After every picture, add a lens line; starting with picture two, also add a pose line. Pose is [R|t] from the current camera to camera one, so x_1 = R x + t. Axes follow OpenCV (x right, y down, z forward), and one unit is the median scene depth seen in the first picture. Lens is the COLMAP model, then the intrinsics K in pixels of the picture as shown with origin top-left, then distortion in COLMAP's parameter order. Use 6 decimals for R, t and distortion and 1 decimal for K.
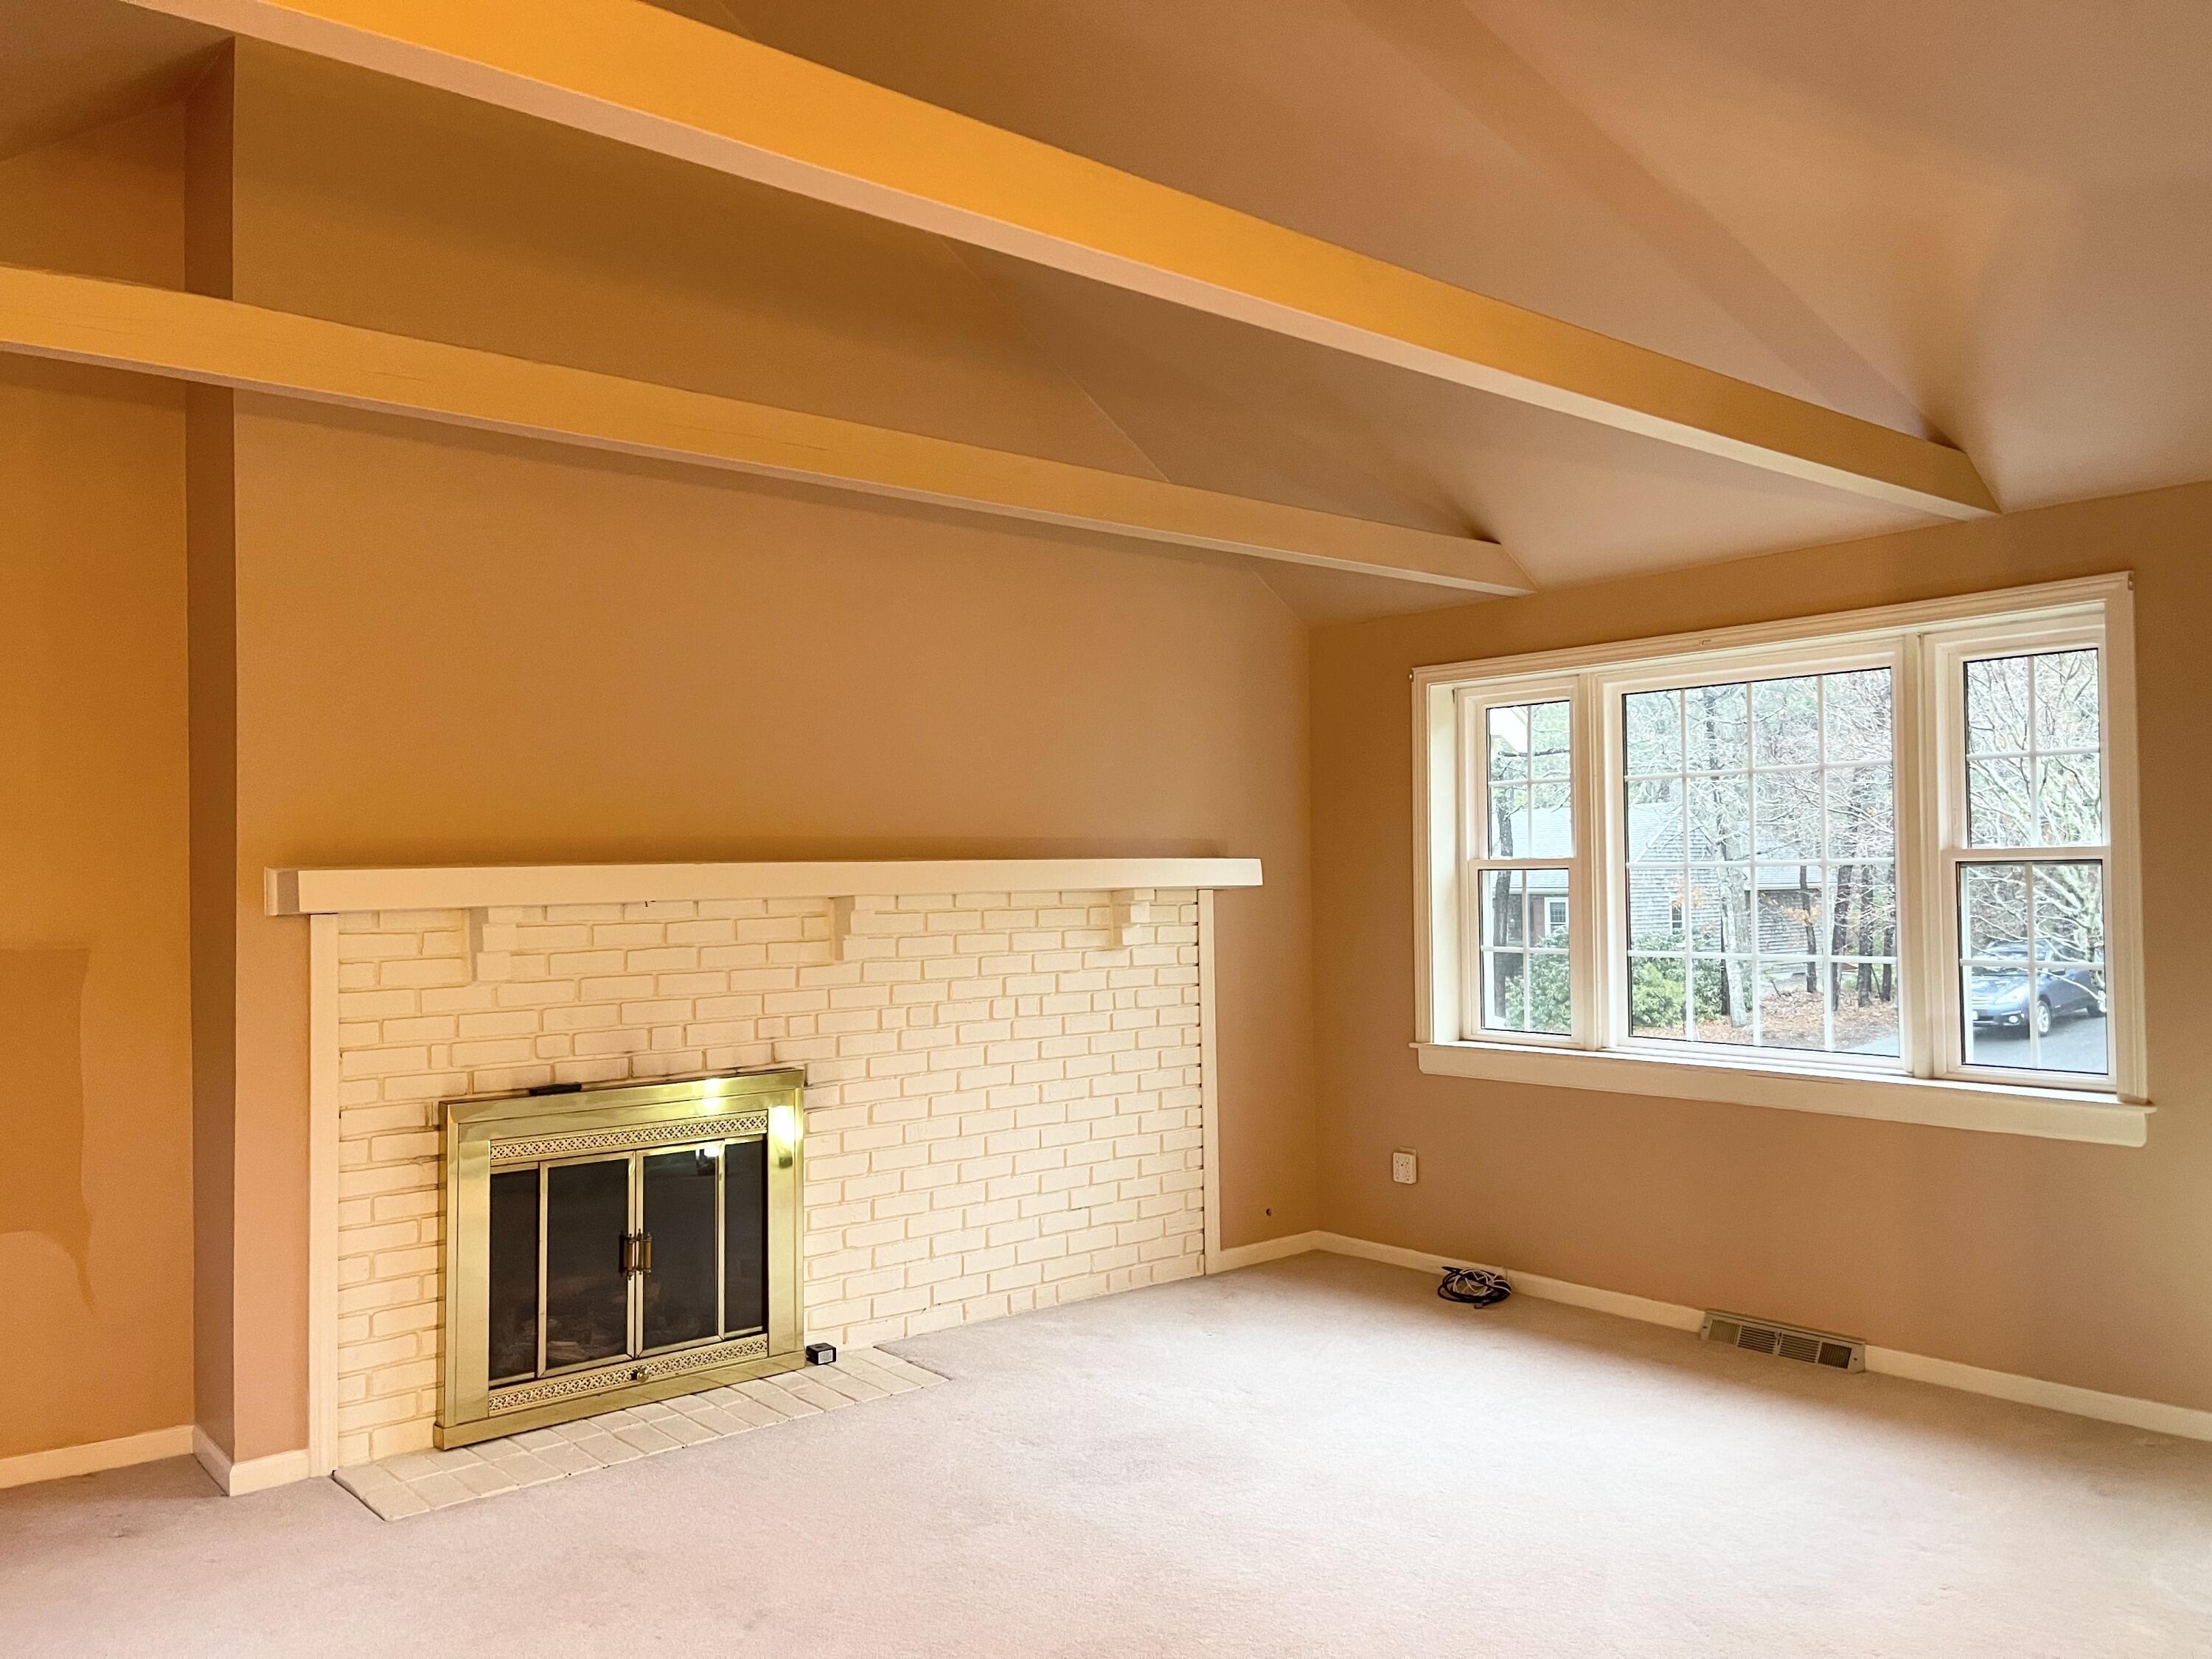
lens RADIAL K [[1688.7, 0, 1102.9], [0, 1688.7, 843.3], [0, 0, 1]] dist [0.070894, -0.095562]
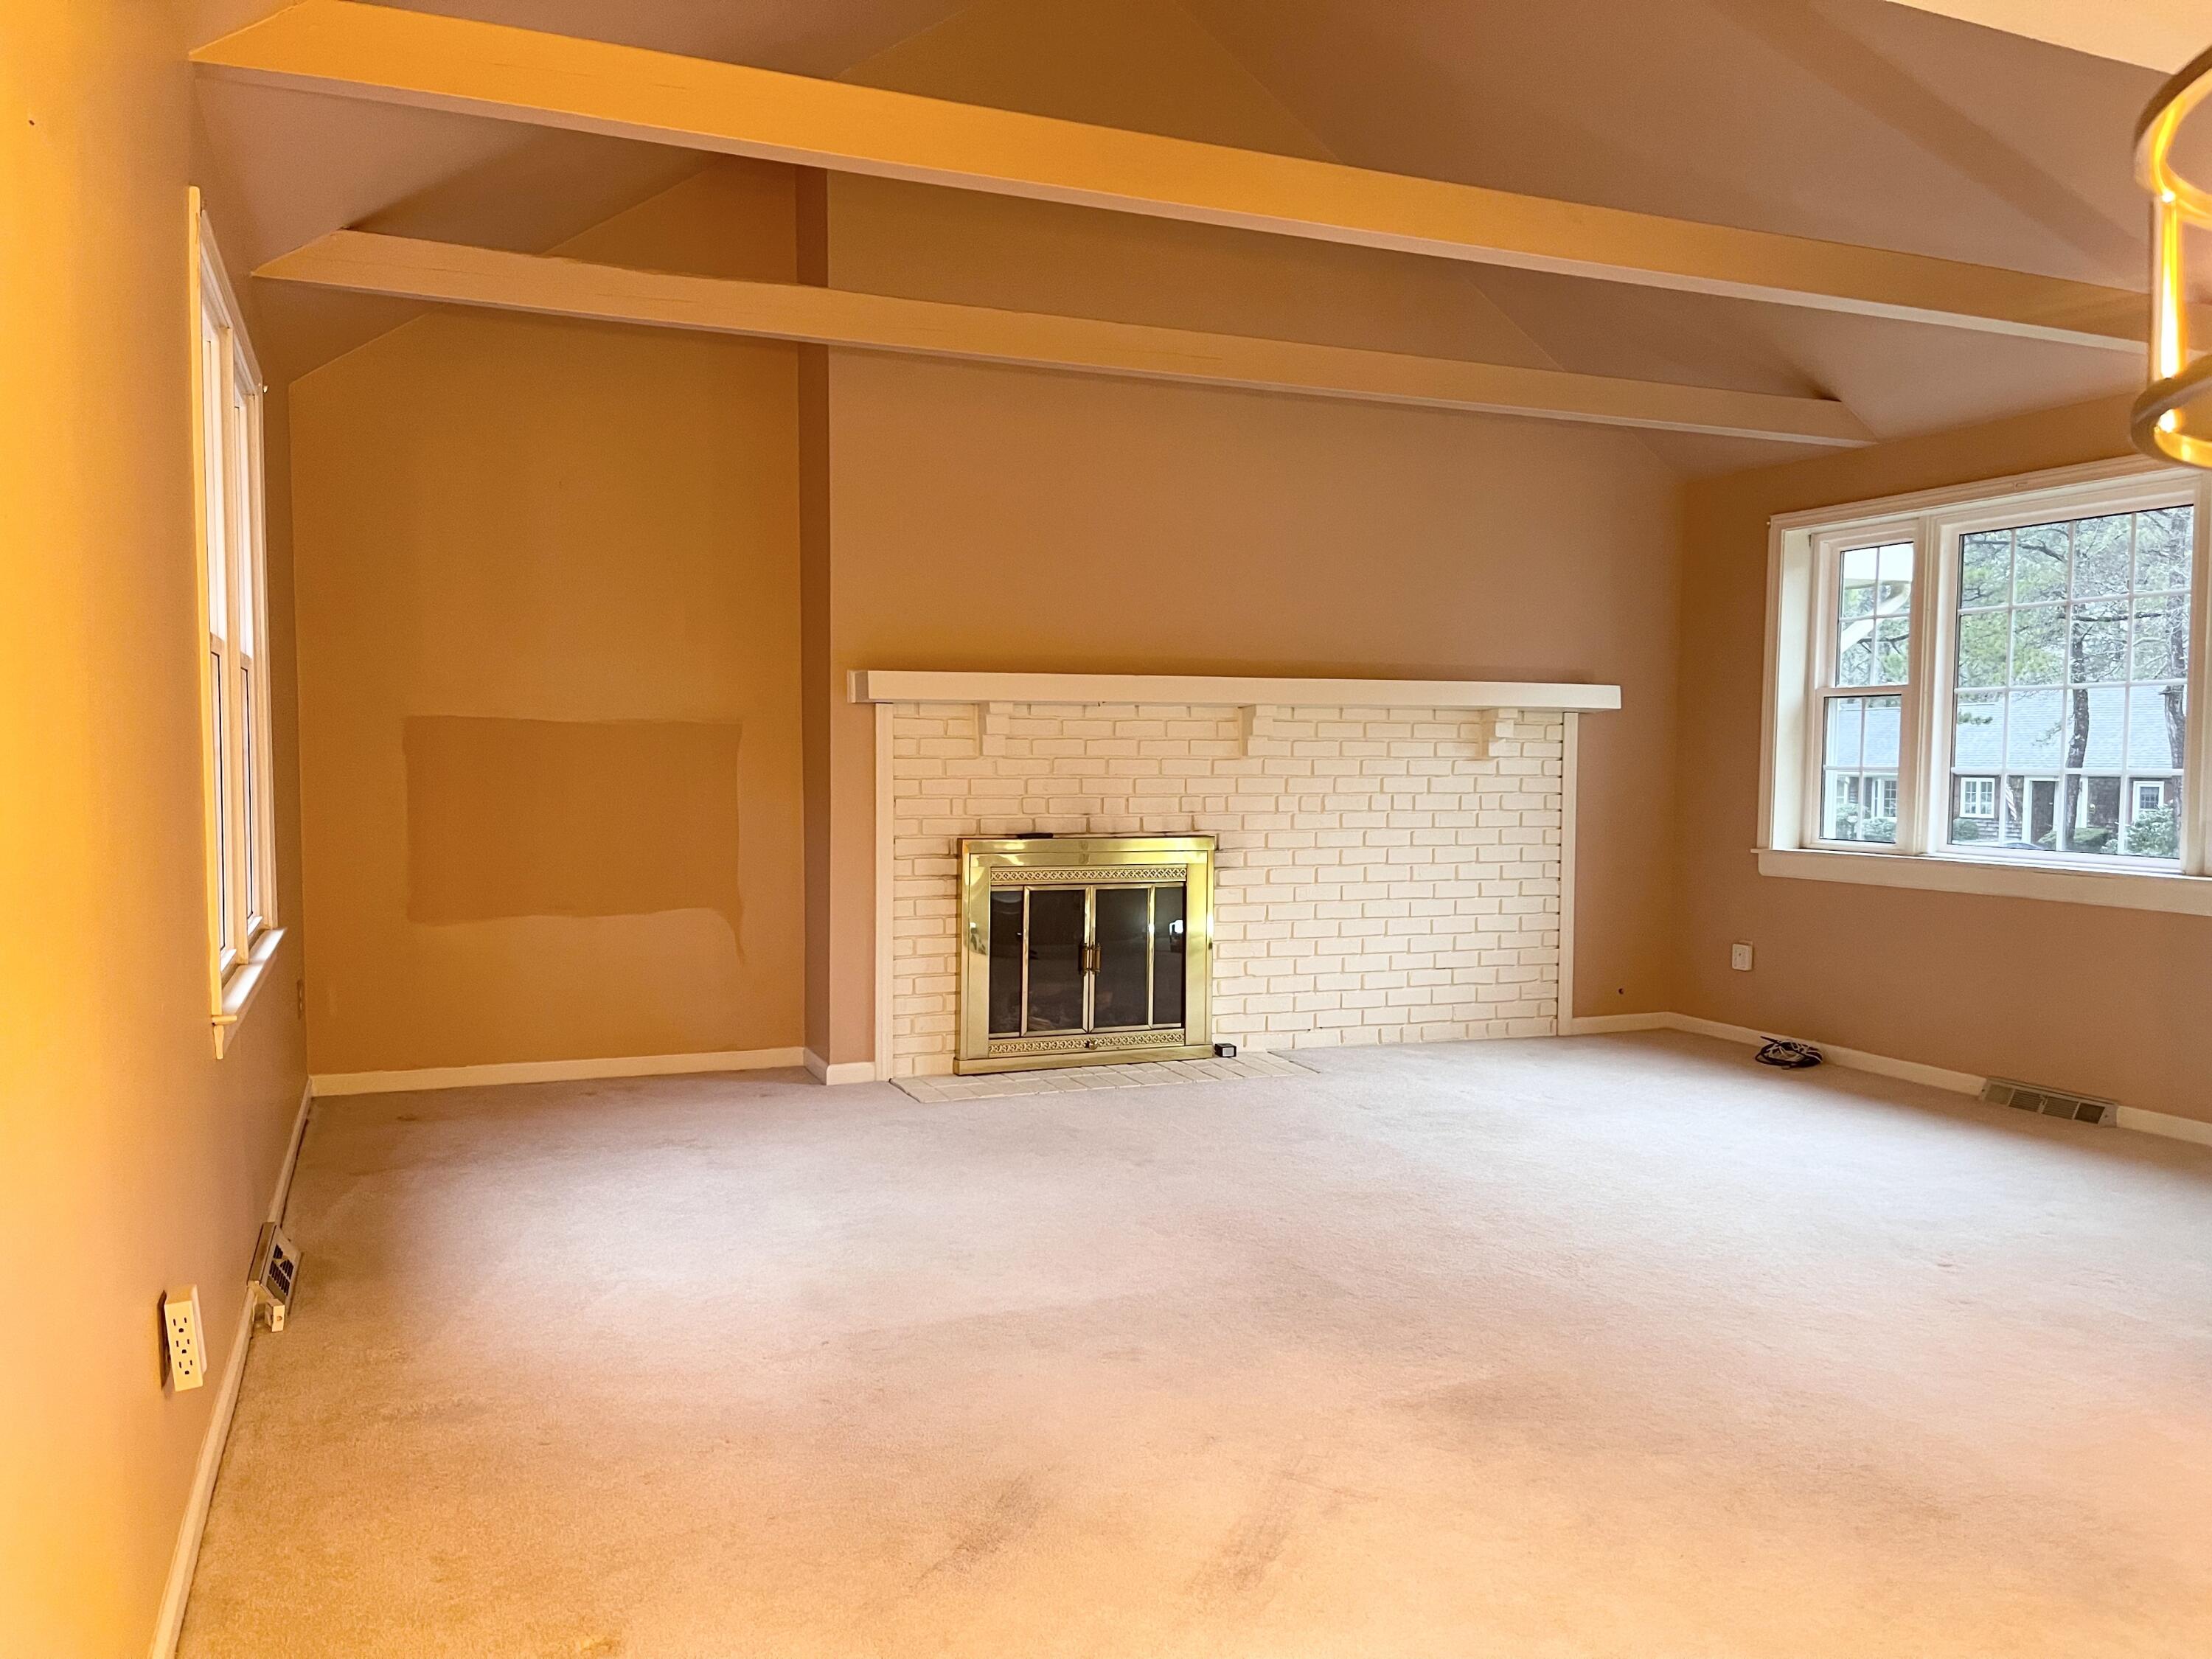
lens RADIAL K [[1688.7, 0, 1108.9], [0, 1688.7, 849.4], [0, 0, 1]] dist [0.070894, -0.095562]
pose [[0.954337, 0.035878, -0.296571, 0.135092], [-0.012986, 0.996806, 0.078802, 0.041539], [0.298451, -0.071353, 0.951754, -0.275977]]
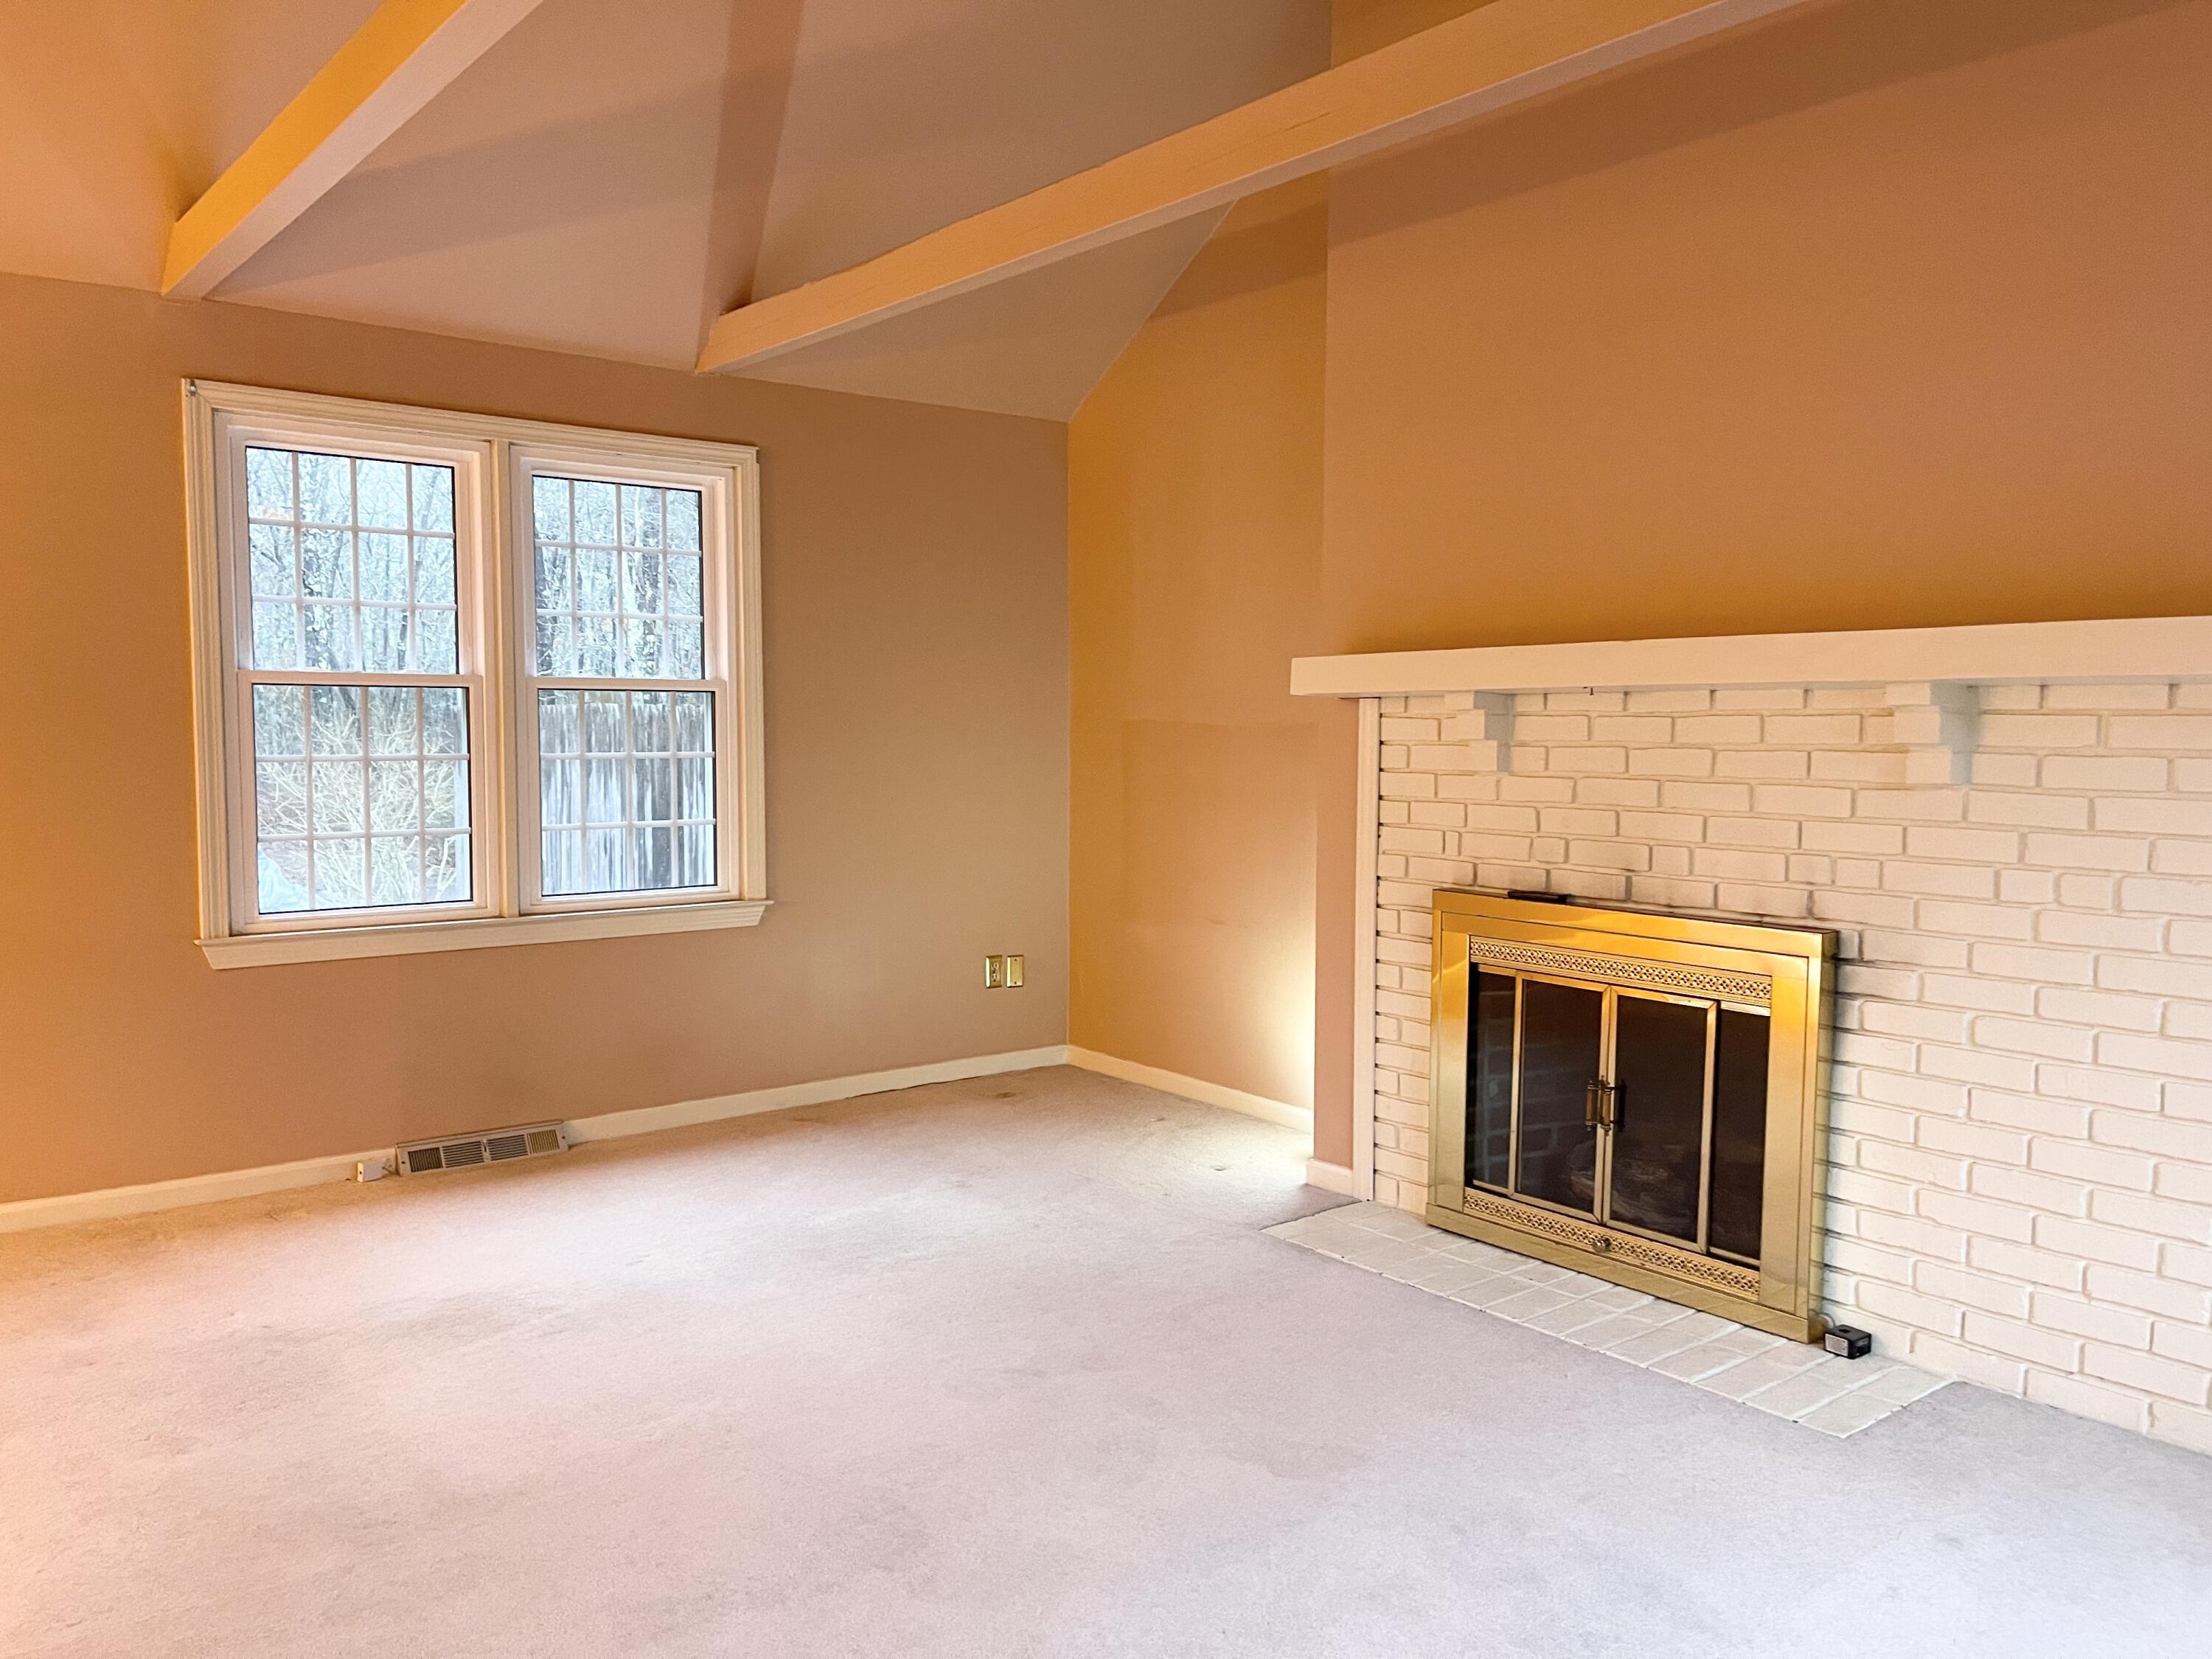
lens RADIAL K [[1688.7, 0, 1097.1], [0, 1688.7, 837.2], [0, 0, 1]] dist [0.070894, -0.095562]
pose [[-0.039024, 0.085372, -0.995585, 0.533641], [0.015947, 0.996270, 0.084806, 0.029921], [0.999111, -0.012567, -0.040240, 0.732969]]
